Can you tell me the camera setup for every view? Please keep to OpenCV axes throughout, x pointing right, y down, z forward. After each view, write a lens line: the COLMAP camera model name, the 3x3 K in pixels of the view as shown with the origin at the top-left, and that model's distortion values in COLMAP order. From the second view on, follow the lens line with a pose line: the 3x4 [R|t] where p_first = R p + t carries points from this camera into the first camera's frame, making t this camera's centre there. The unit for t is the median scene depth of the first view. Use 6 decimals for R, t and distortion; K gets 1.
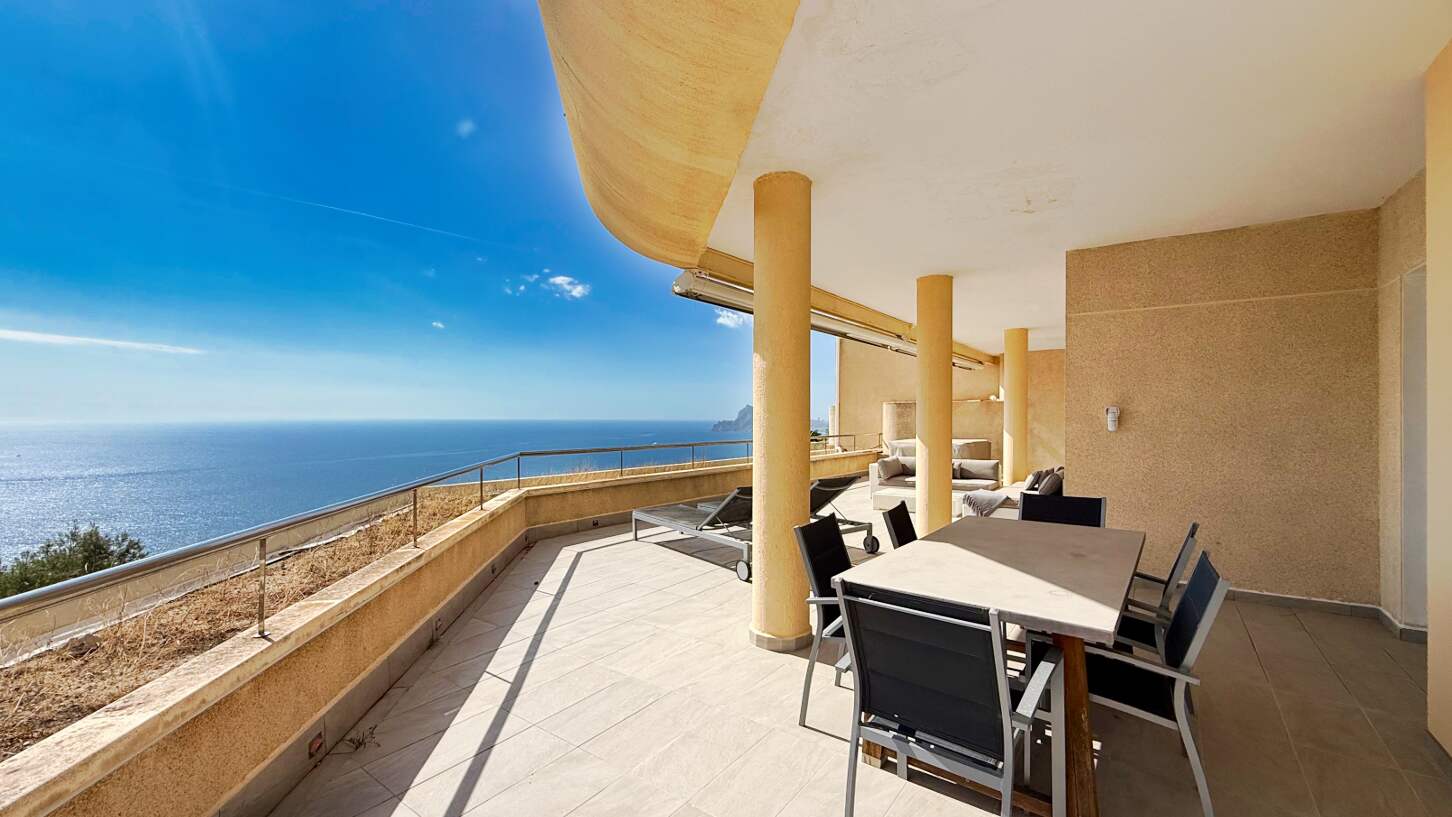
lens RADIAL K [[574.7, 0, 712.6], [0, 574.7, 412.3], [0, 0, 1]] dist [0.010901, -0.001101]
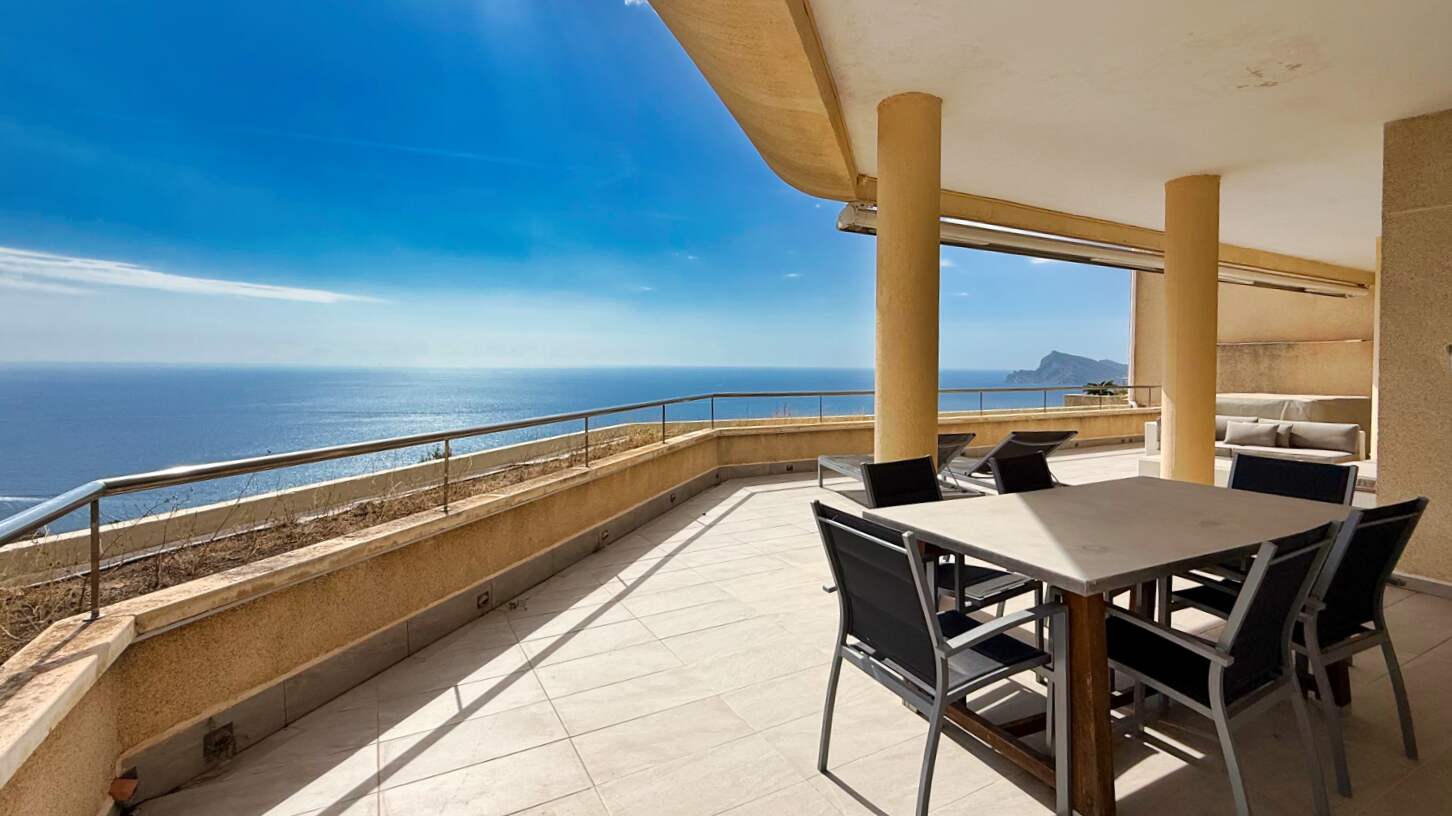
lens RADIAL K [[628.0, 0, 715.9], [0, 628.0, 362.9], [0, 0, 1]] dist [0.005151, -0.002335]
pose [[0.911784, 0.004415, -0.410647, 0.178803], [-0.002322, 0.999982, 0.005597, 0.010874], [0.410664, -0.004149, 0.911777, -0.041001]]
